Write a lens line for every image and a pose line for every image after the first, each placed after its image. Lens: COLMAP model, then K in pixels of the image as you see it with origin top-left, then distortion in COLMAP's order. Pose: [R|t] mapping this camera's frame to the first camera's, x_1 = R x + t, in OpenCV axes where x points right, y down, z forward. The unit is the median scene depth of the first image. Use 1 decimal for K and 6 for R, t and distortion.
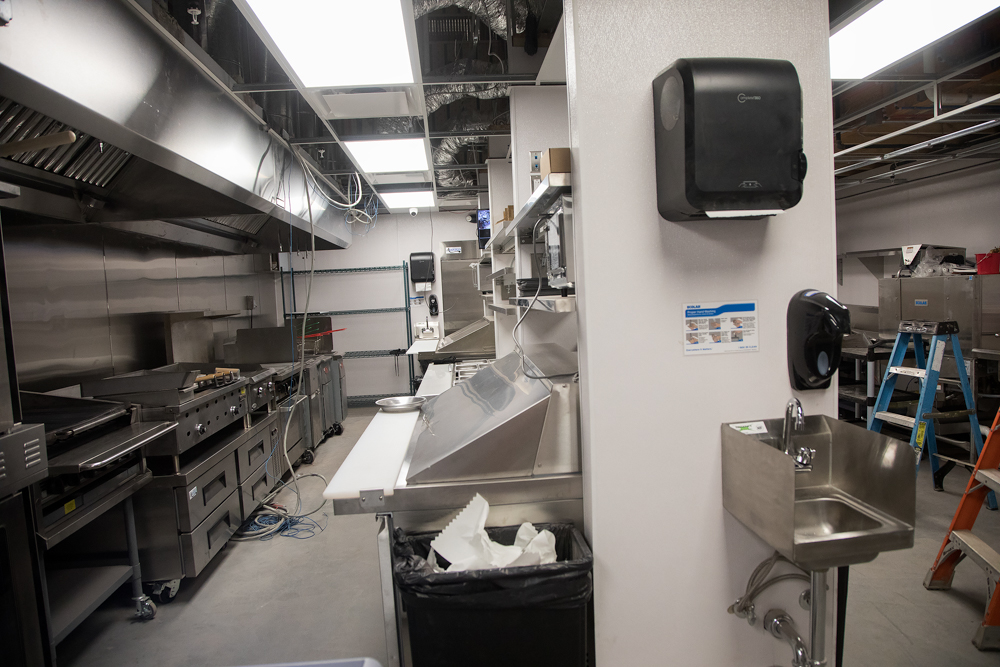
lens RADIAL K [[692.7, 0, 501.0], [0, 692.7, 336.3], [0, 0, 1]] dist [-0.052286, 0.018595]
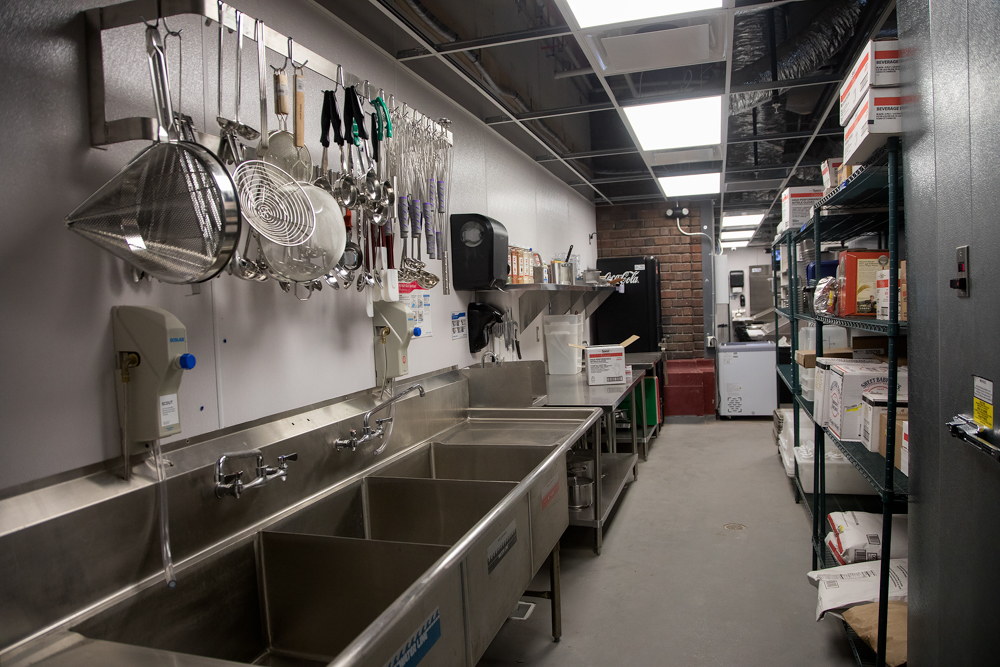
lens RADIAL K [[692.7, 0, 501.1], [0, 692.7, 334.6], [0, 0, 1]] dist [-0.052286, 0.018595]
pose [[0.927335, 0.038577, -0.372240, -0.011611], [-0.040241, 0.999185, 0.003301, 0.061651], [0.372064, 0.011918, 0.928131, -0.859533]]
